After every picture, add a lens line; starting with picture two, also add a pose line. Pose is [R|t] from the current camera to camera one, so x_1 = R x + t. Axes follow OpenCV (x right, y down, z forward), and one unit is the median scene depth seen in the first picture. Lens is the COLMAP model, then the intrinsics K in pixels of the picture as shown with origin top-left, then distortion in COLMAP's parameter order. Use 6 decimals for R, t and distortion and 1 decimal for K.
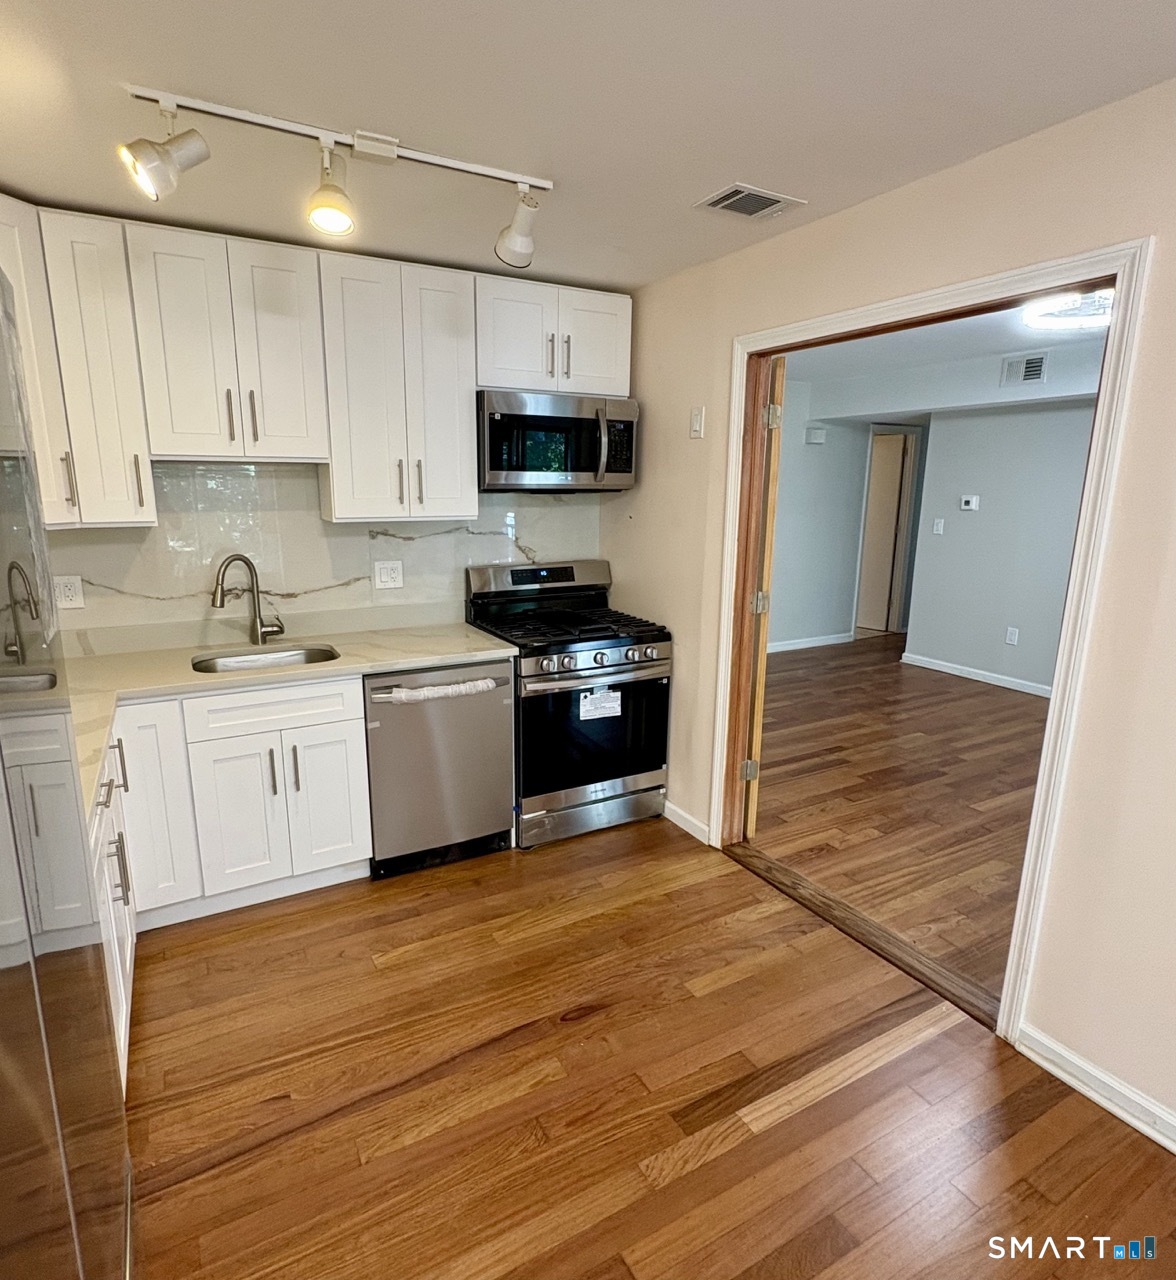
lens RADIAL K [[729.2, 0, 566.5], [0, 729.2, 642.4], [0, 0, 1]] dist [-0.001427, -0.000438]
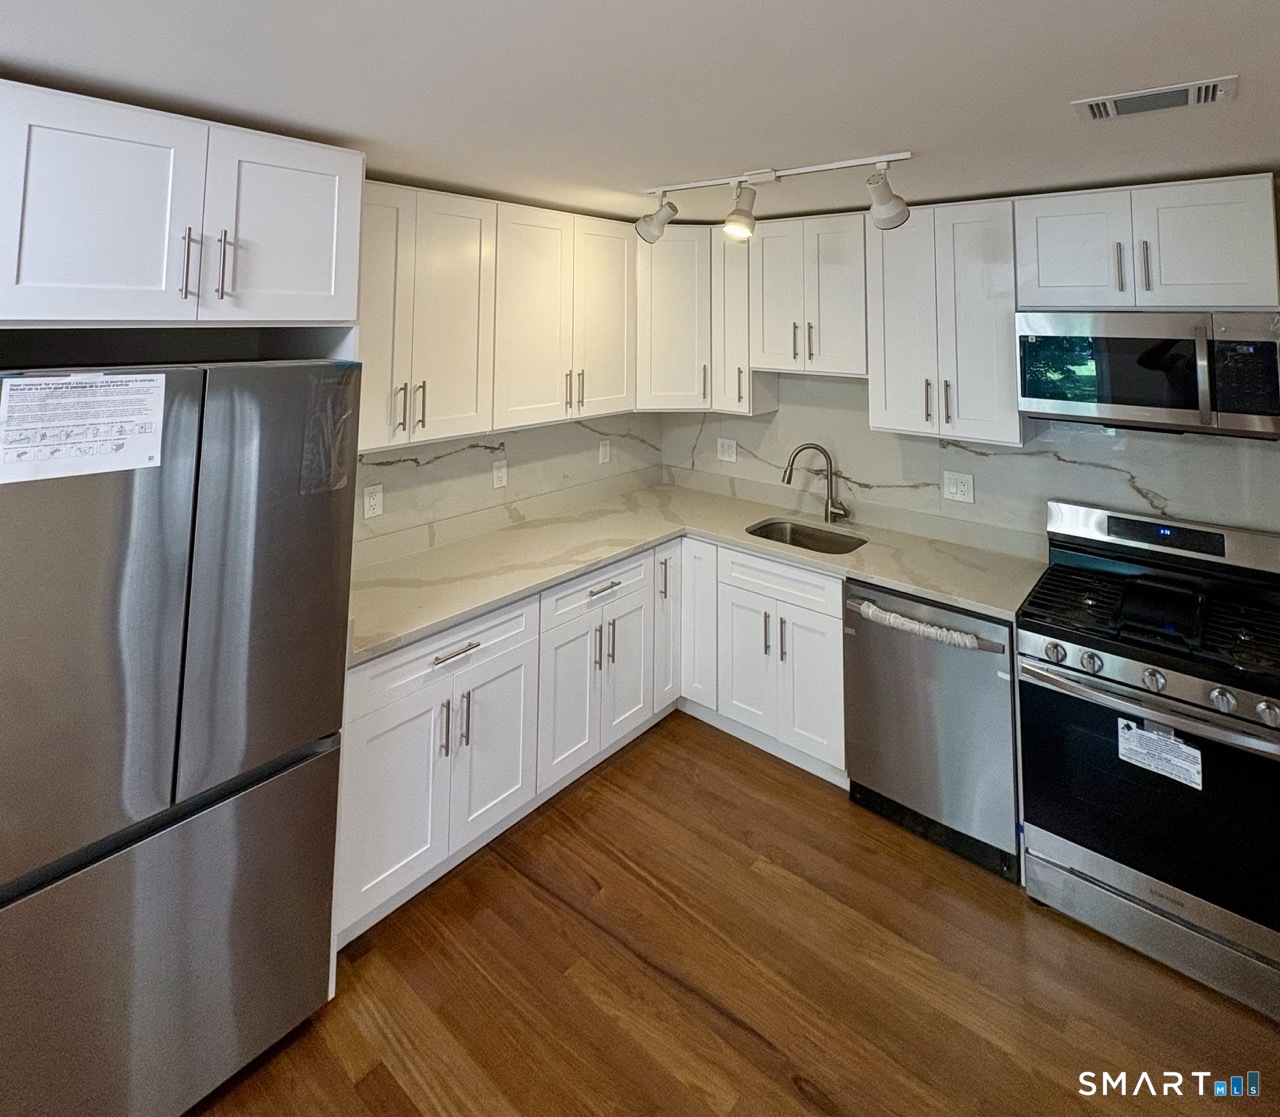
lens RADIAL K [[674.3, 0, 640.4], [0, 674.3, 261.6], [0, 0, 1]] dist [-0.004606, 0.000303]
pose [[0.363155, -0.077283, -0.928518, 0.504643], [-0.208057, 0.964664, -0.161666, -0.160609], [0.908202, 0.251895, 0.334243, 0.240256]]
